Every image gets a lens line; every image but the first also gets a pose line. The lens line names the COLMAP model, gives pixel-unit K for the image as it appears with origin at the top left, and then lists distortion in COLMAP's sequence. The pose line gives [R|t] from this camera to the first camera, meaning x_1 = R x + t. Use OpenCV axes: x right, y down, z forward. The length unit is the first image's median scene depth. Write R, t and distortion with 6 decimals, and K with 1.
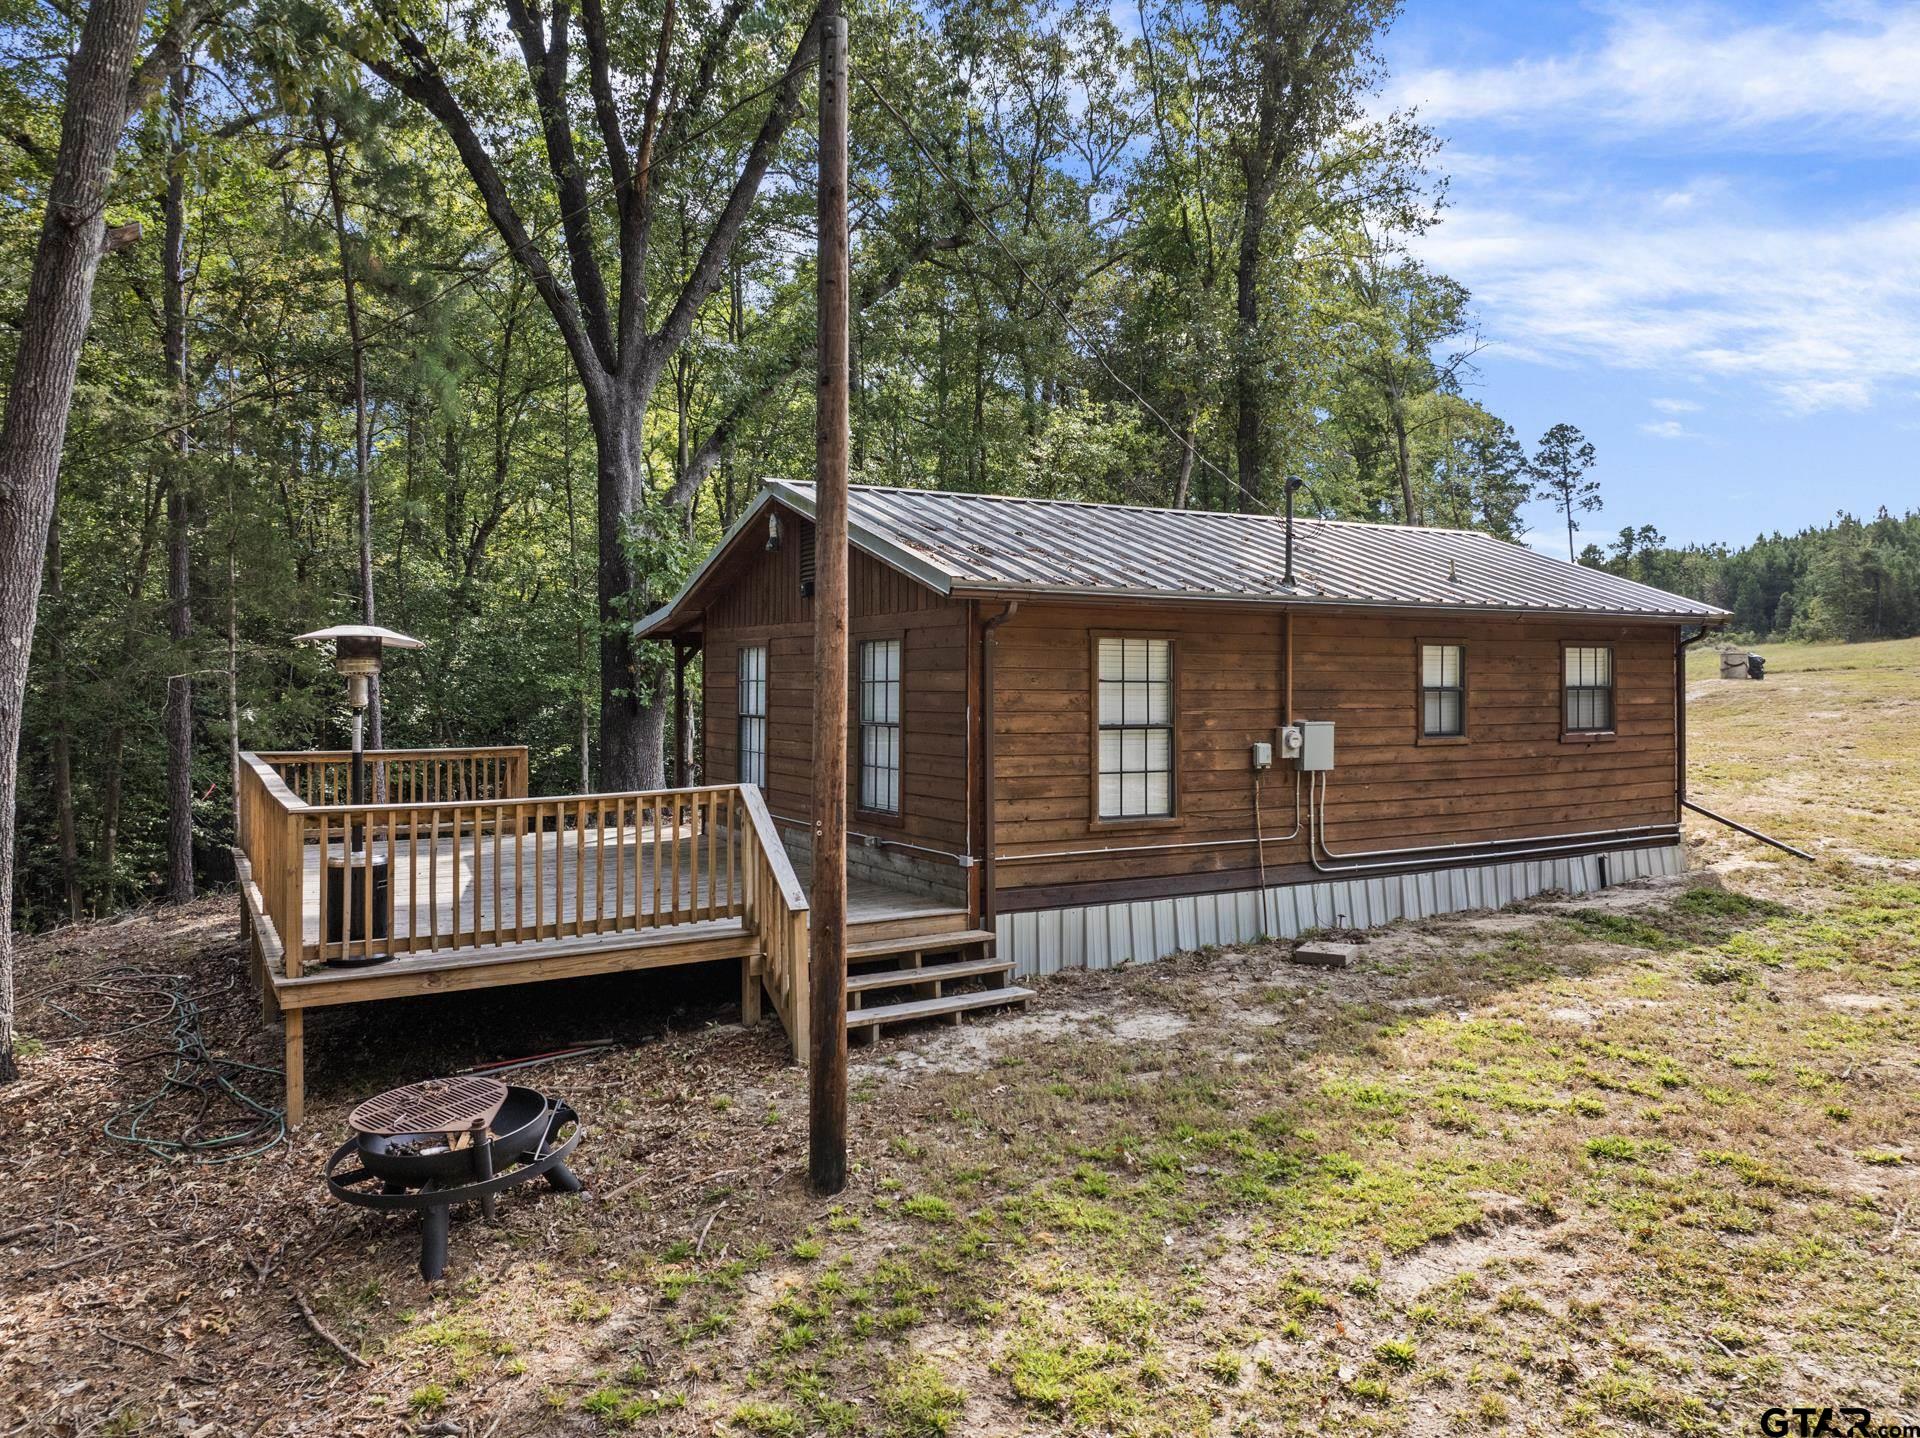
lens RADIAL K [[1365.4, 0, 965.4], [0, 1365.4, 658.9], [0, 0, 1]] dist [-0.045877, 0.004647]
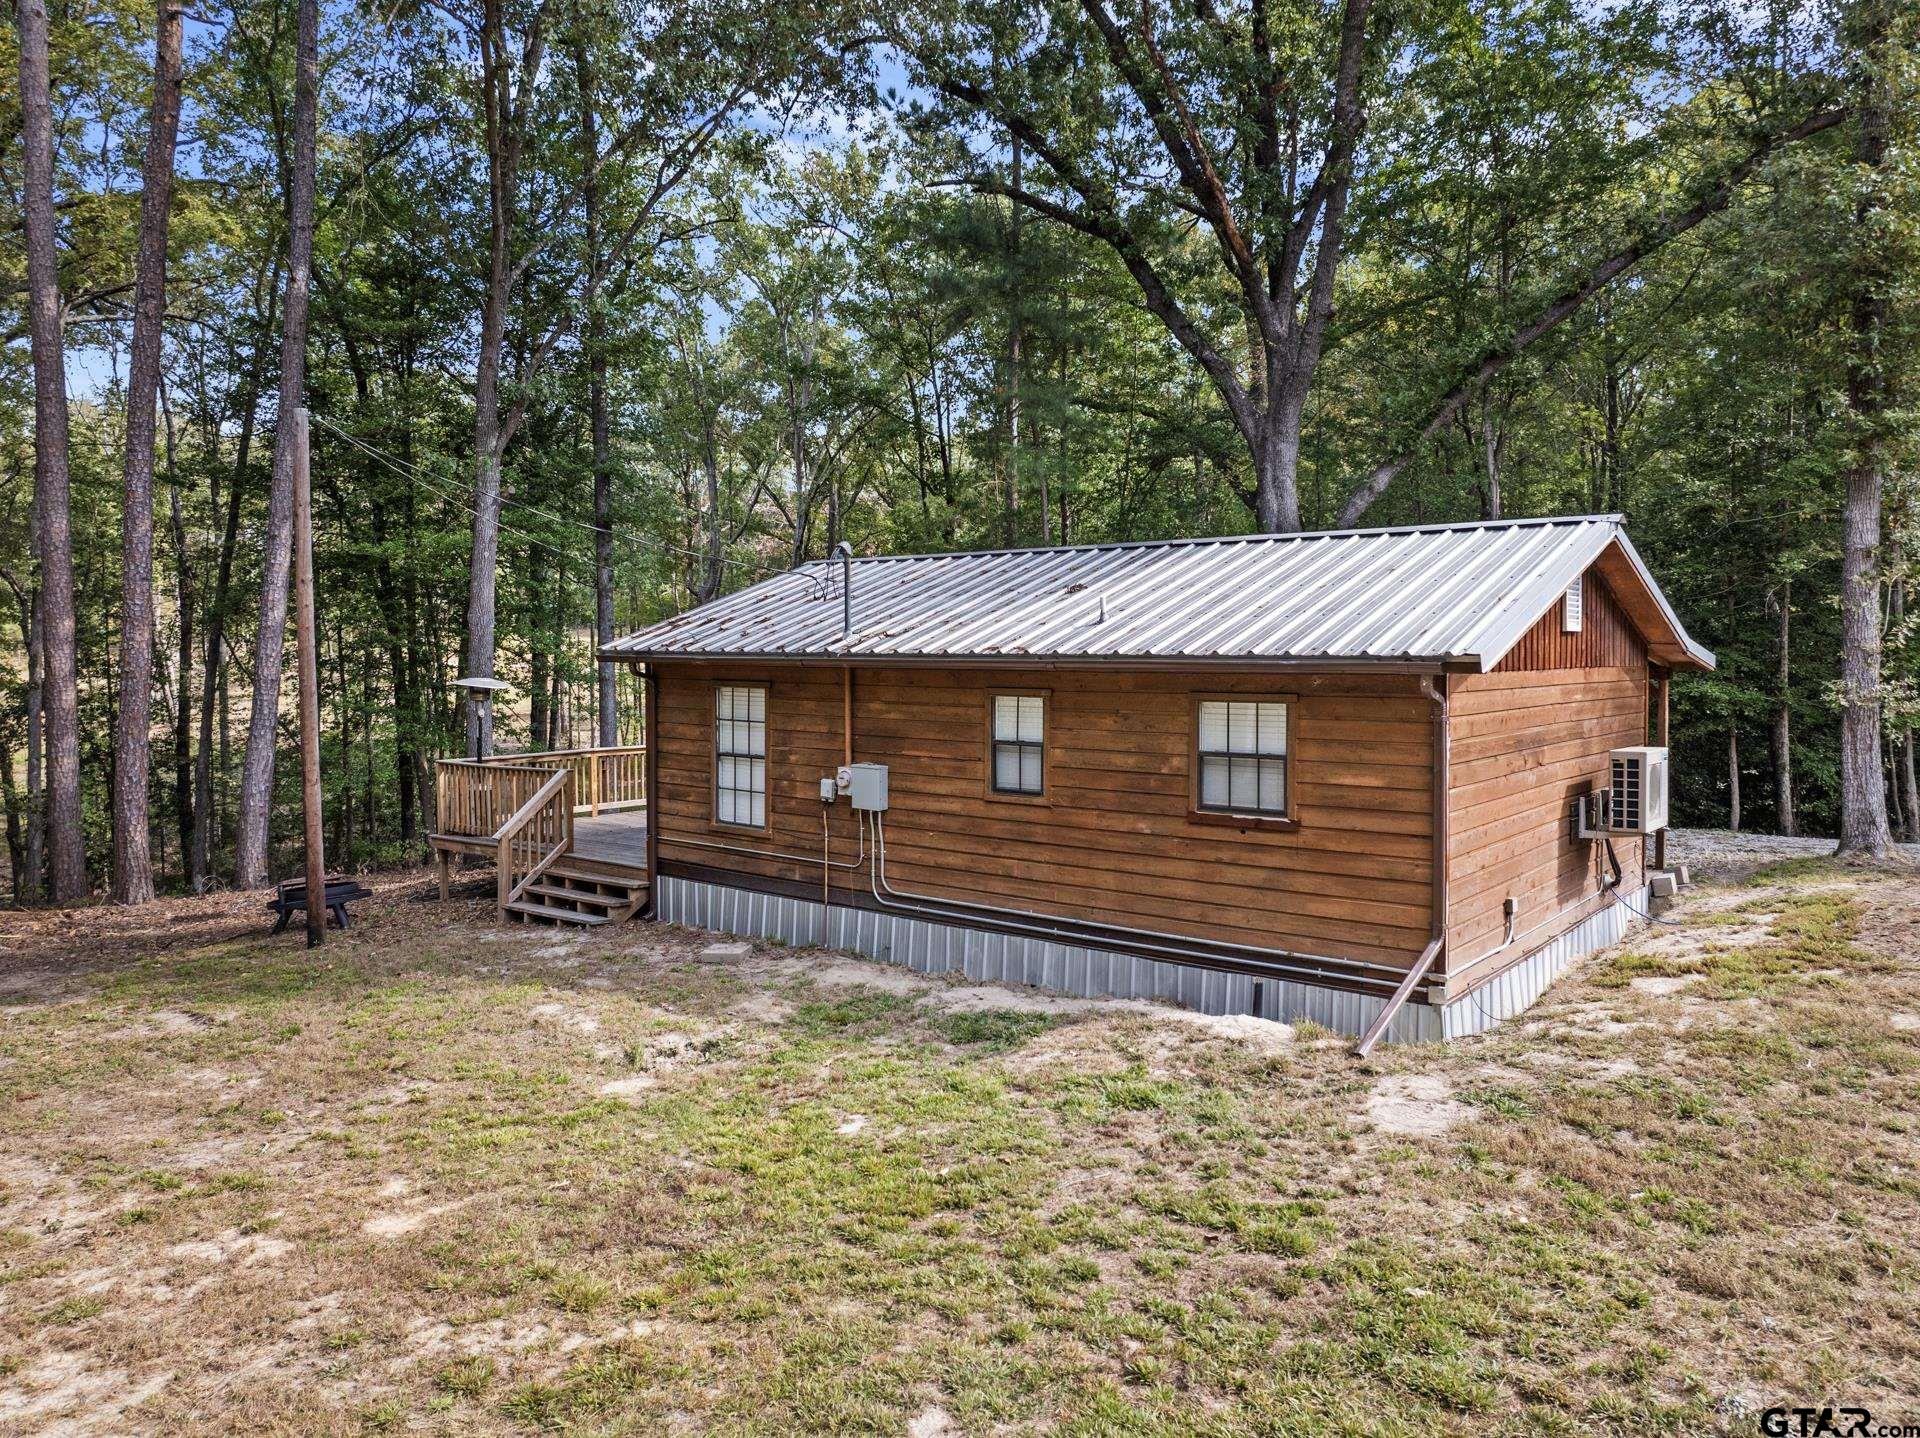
lens RADIAL K [[1334.8, 0, 962.3], [0, 1334.8, 758.0], [0, 0, 1]] dist [-0.040394, -0.000916]
pose [[0.358060, 0.071044, -0.930992, 1.360643], [0.009642, 0.996767, 0.079771, -0.046744], [0.933649, -0.037540, 0.356217, 0.734490]]
